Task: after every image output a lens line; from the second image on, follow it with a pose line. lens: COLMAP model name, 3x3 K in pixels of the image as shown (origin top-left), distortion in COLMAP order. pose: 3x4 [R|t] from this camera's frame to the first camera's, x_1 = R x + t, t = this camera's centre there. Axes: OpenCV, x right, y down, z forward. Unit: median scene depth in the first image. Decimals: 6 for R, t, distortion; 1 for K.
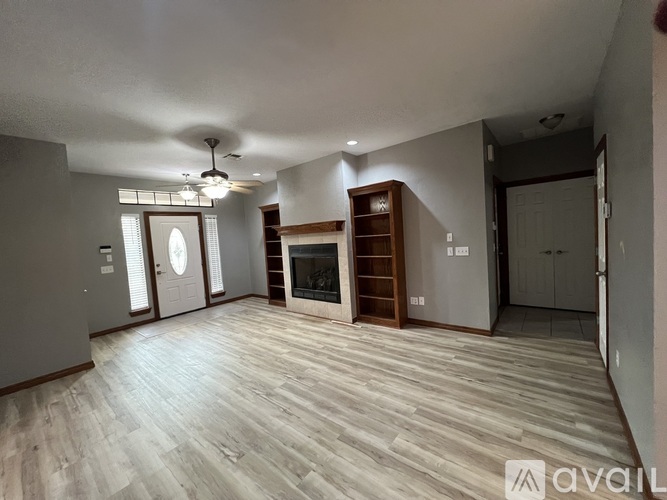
lens RADIAL K [[269.4, 0, 333.5], [0, 269.4, 250.0], [0, 0, 1]] dist [-0.001866, 0.000027]
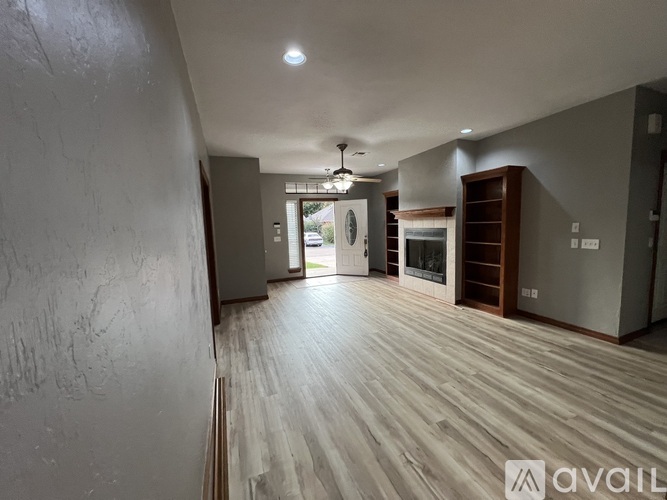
lens RADIAL K [[266.3, 0, 333.5], [0, 266.3, 250.0], [0, 0, 1]] dist [0.000412, 0.000033]
pose [[0.877019, 0.084514, -0.472963, 0.154629], [-0.050961, 0.995217, 0.083340, -0.005744], [0.477745, -0.048988, 0.877132, -0.167995]]
